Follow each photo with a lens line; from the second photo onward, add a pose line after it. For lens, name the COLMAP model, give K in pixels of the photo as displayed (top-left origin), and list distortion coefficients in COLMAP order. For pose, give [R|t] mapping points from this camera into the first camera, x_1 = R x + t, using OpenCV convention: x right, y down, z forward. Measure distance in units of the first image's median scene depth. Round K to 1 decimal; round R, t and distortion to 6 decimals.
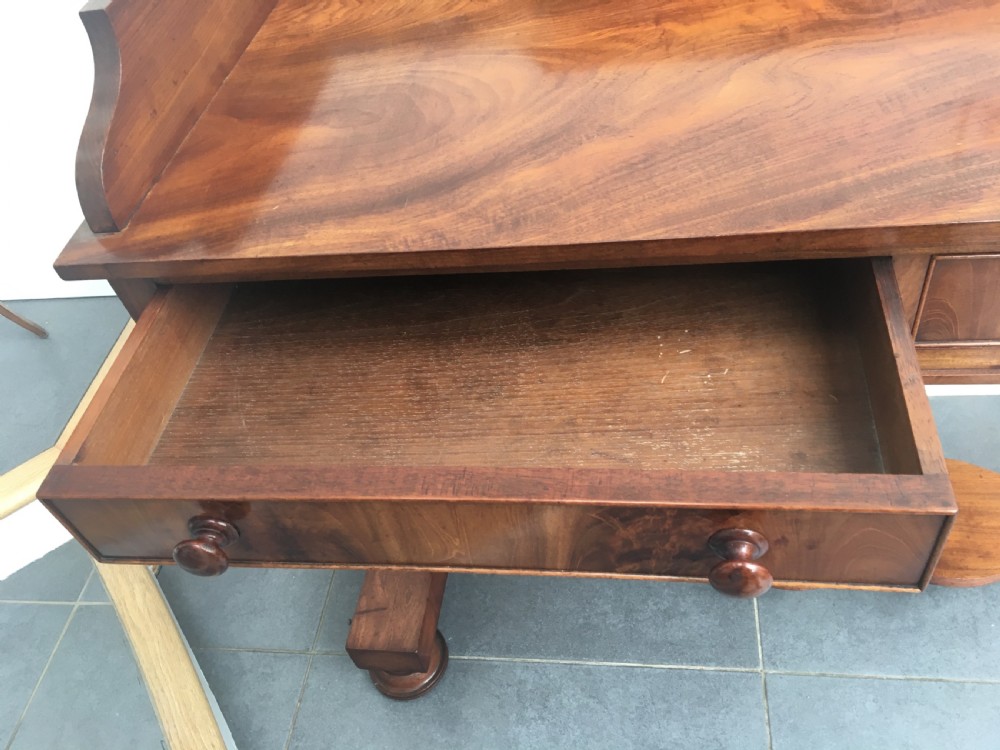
lens RADIAL K [[843.0, 0, 503.3], [0, 843.0, 376.3], [0, 0, 1]] dist [0.085542, -0.119328]
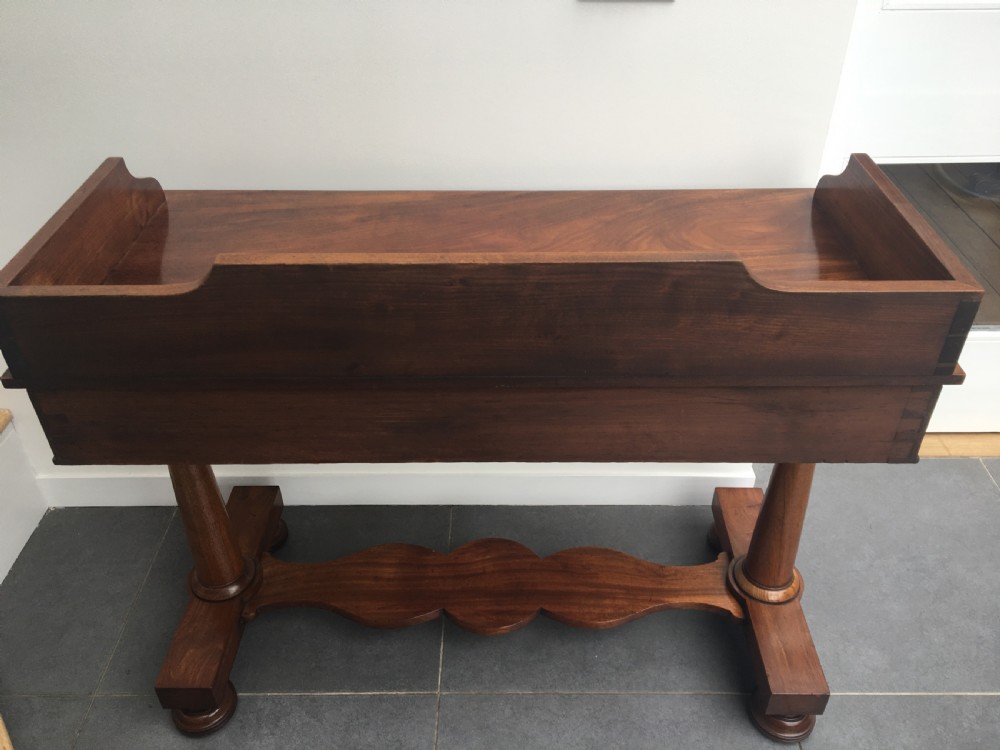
lens RADIAL K [[843.0, 0, 502.3], [0, 843.0, 377.1], [0, 0, 1]] dist [0.085542, -0.119328]
pose [[0.983721, 0.052427, 0.171883, 0.215178], [-0.019370, 0.981858, -0.188623, 0.153144], [-0.178654, 0.182223, 0.966891, -0.701761]]
